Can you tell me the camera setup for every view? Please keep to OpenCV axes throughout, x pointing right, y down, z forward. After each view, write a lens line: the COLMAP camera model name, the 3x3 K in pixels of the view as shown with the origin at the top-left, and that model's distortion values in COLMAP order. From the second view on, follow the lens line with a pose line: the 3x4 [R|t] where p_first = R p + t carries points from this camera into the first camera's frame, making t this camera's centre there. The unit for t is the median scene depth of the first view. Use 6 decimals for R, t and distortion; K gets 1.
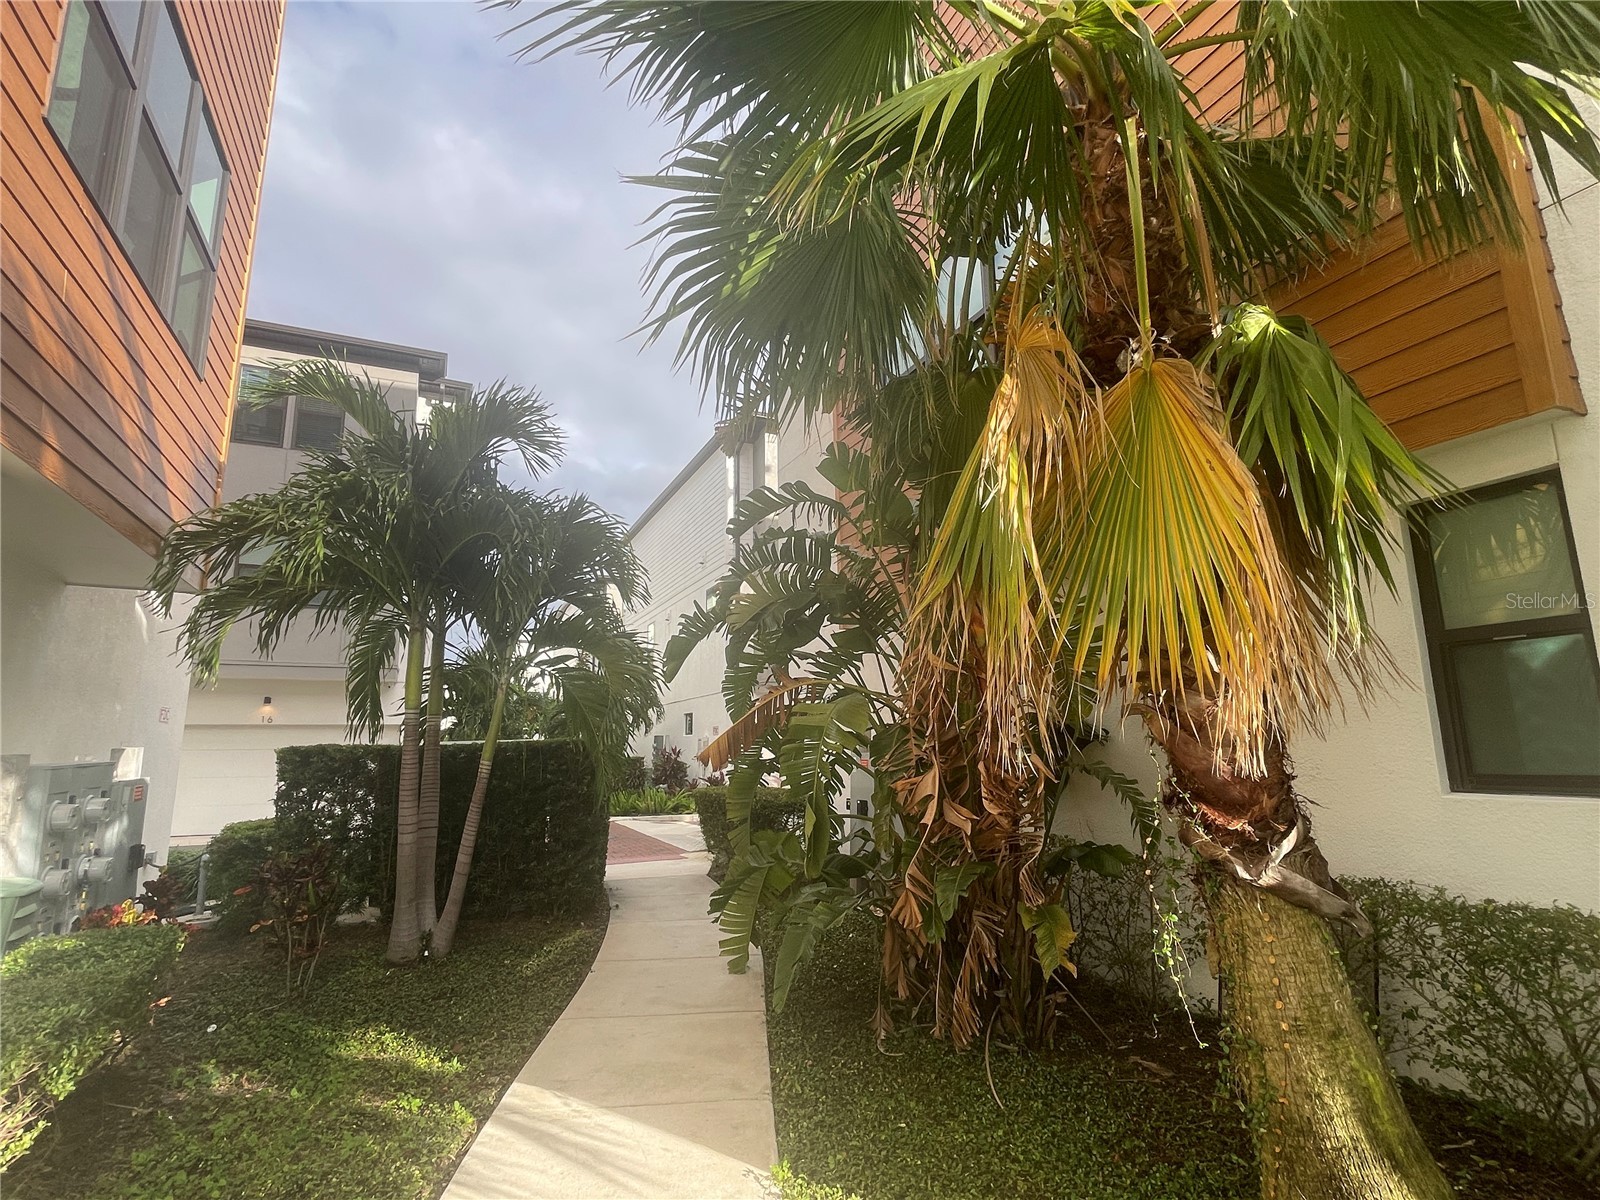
lens RADIAL K [[826.2, 0, 800.0], [0, 826.2, 600.0], [0, 0, 1]] dist [-0.002688, -0.000410]
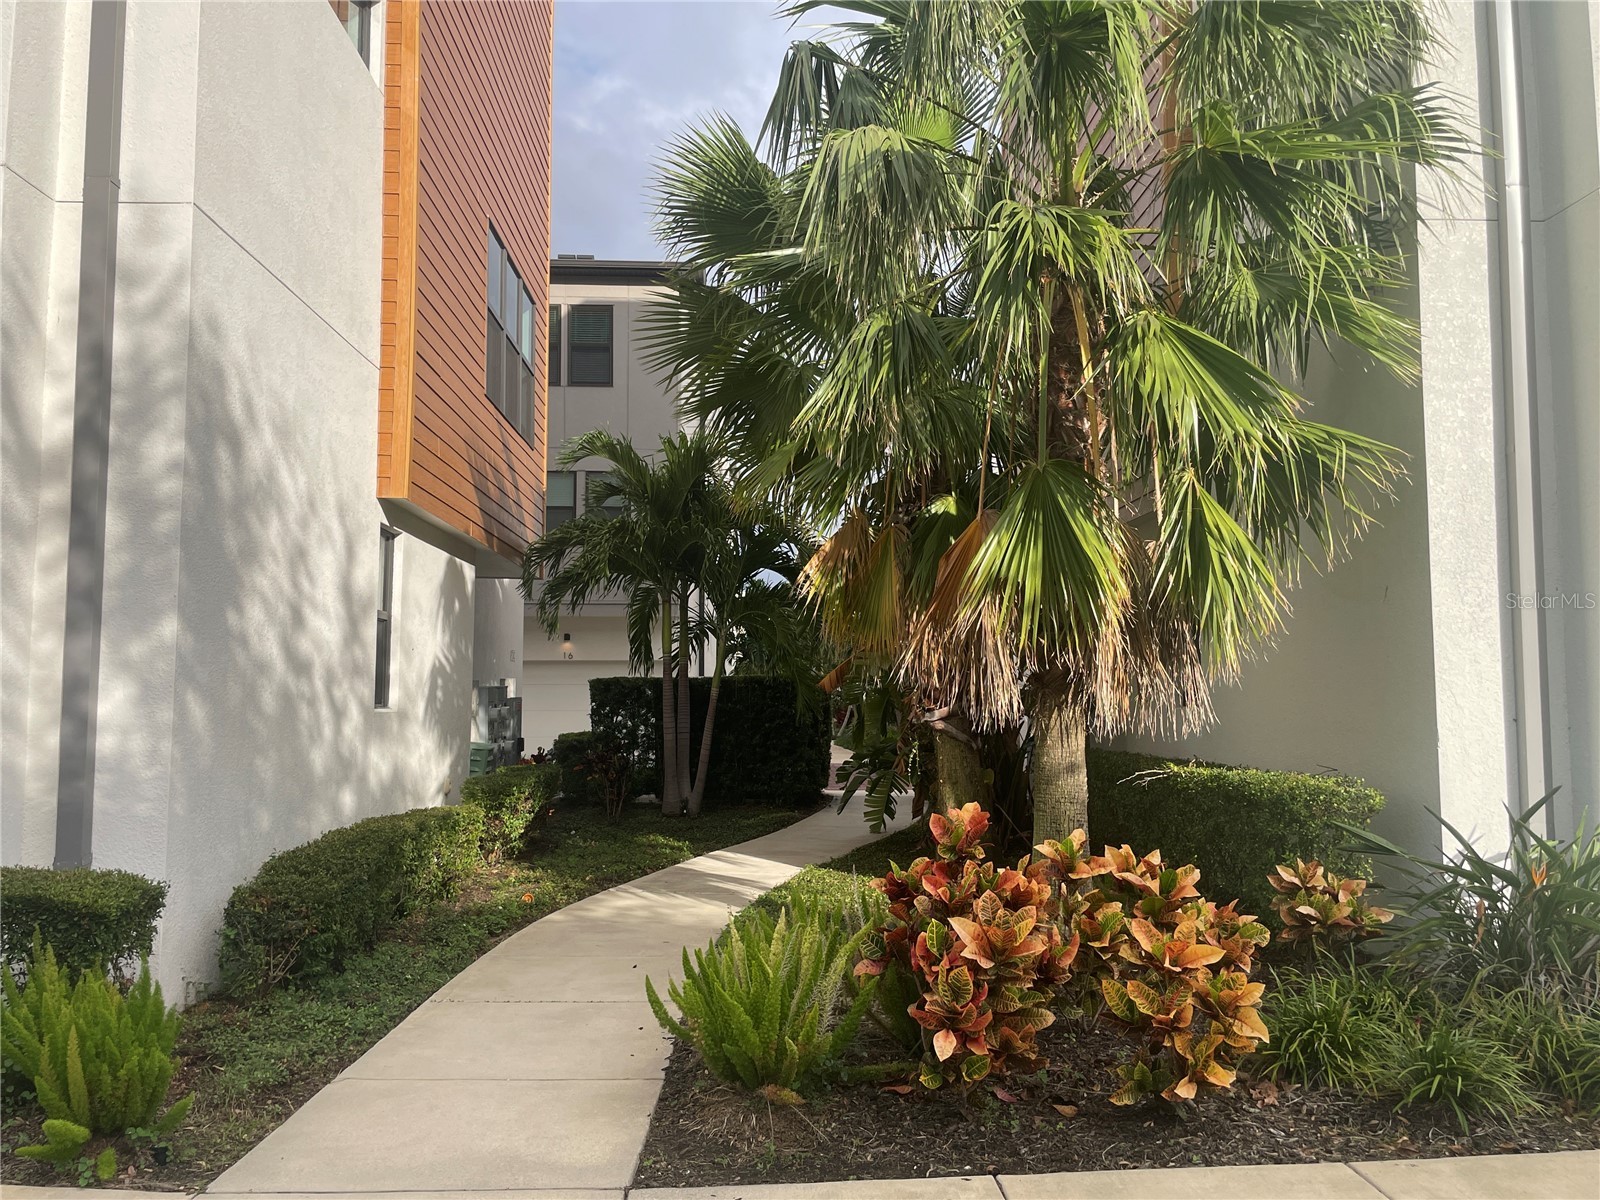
lens RADIAL K [[1319.9, 0, 800.0], [0, 1319.9, 600.0], [0, 0, 1]] dist [0.093582, -0.100597]
pose [[0.927688, -0.016786, -0.372979, 0.653519], [0.056470, 0.993805, 0.095726, -0.181582], [0.369062, -0.109866, 0.922888, -1.121253]]
